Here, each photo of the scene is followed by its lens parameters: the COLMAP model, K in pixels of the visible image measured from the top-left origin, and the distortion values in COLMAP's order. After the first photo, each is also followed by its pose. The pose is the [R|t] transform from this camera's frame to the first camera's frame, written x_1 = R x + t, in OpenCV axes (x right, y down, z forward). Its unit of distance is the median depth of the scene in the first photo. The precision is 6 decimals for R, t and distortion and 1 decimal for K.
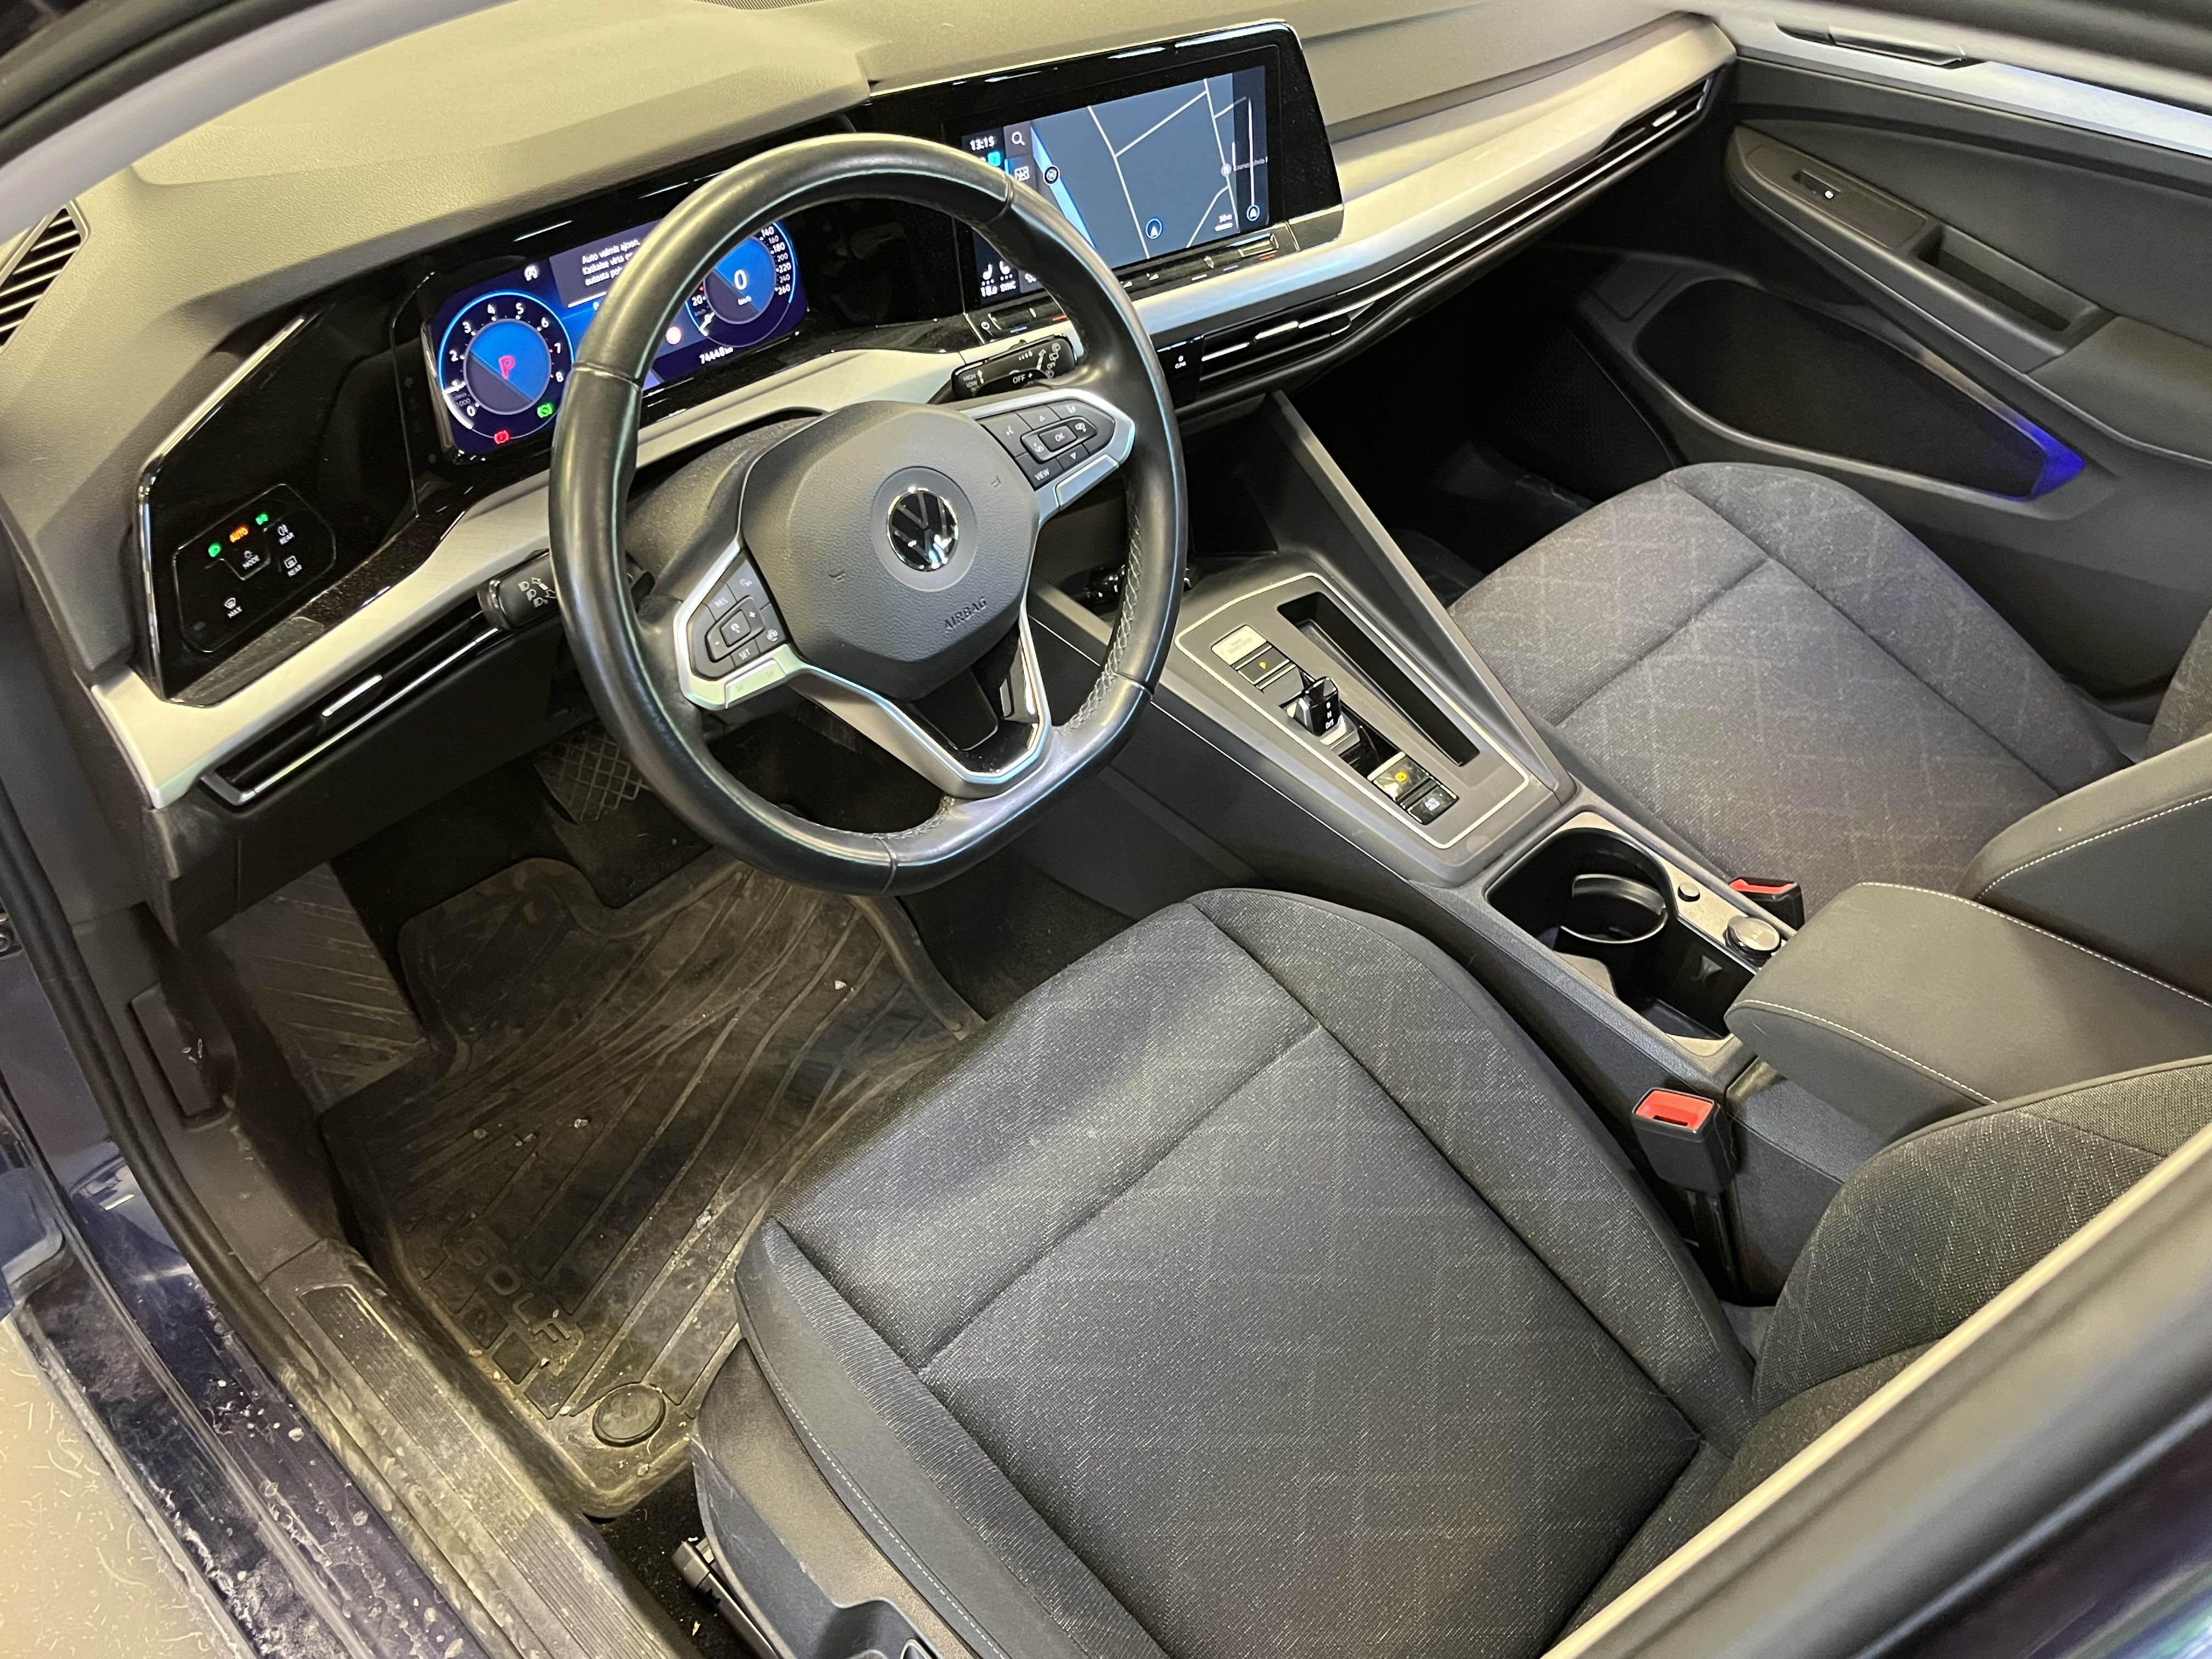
lens RADIAL K [[1800.5, 0, 1105.9], [0, 1800.5, 834.2], [0, 0, 1]] dist [0.011015, -0.030754]
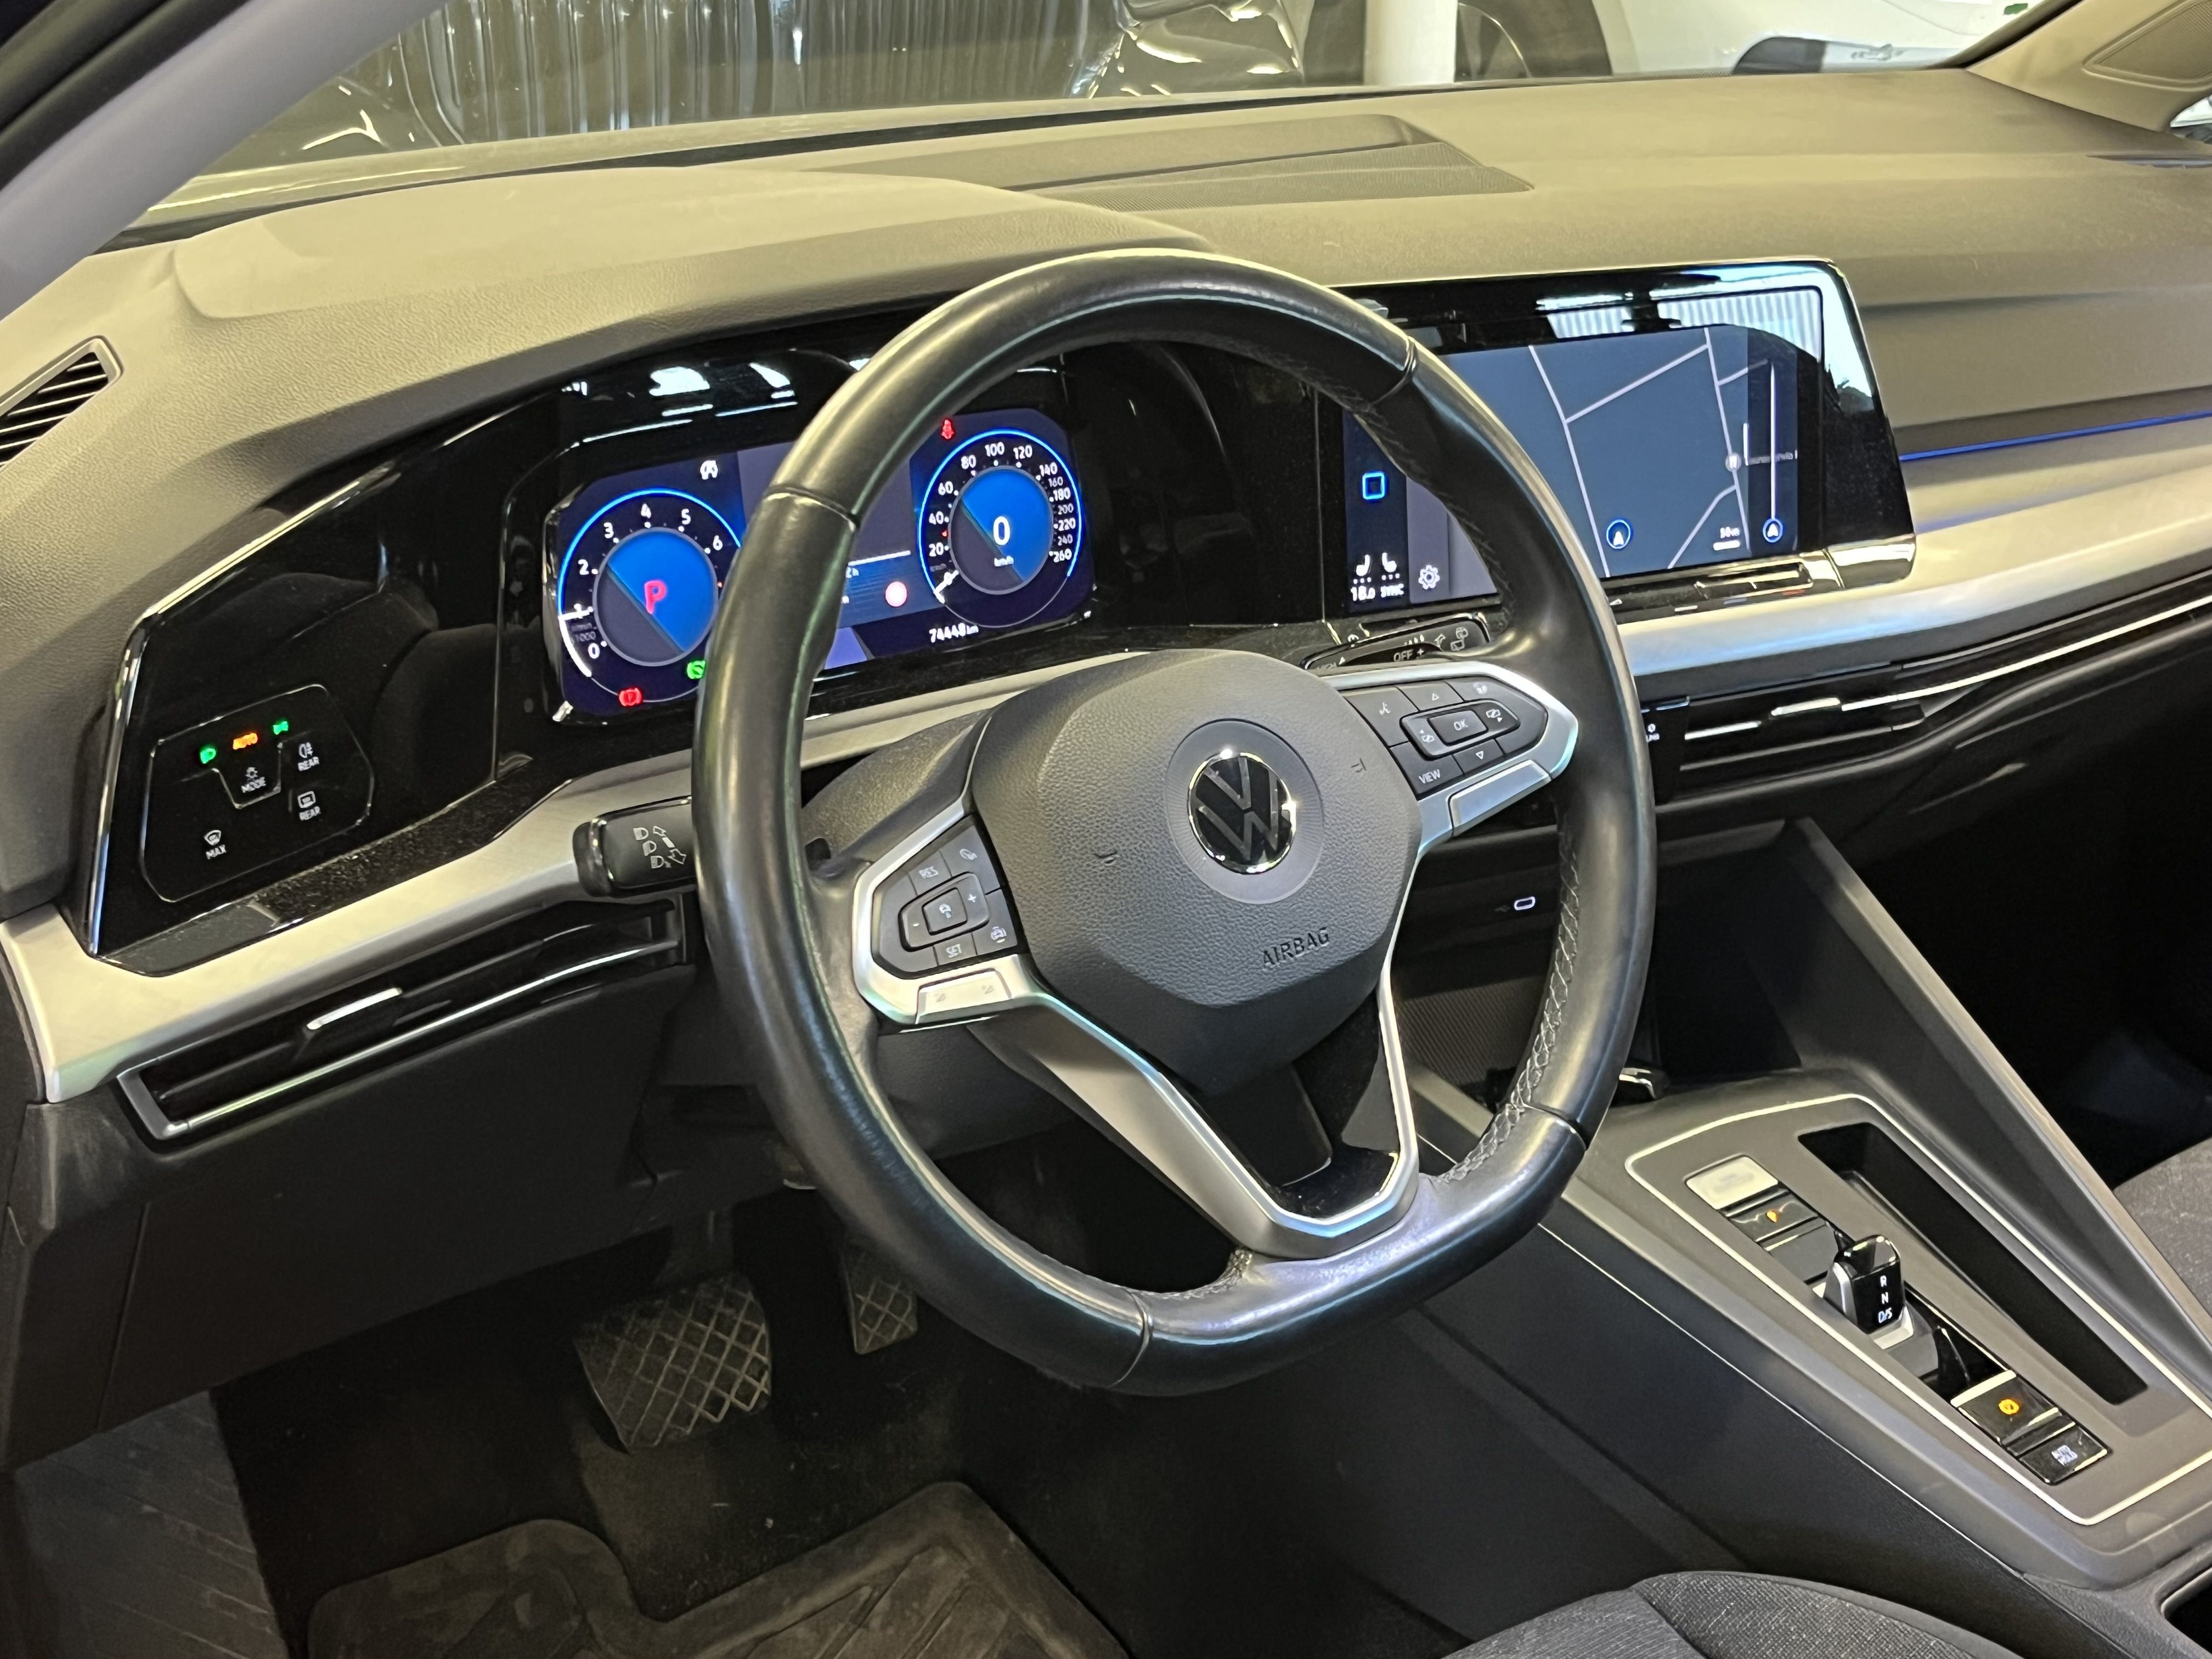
lens RADIAL K [[2995.6, 0, 1108.6], [0, 2995.6, 829.4], [0, 0, 1]] dist [0.010630, 0.000000]
pose [[0.988622, 0.053746, -0.140489, 0.002193], [-0.099176, 0.935125, -0.340155, 0.187055], [0.113093, 0.350218, 0.929816, -0.005216]]
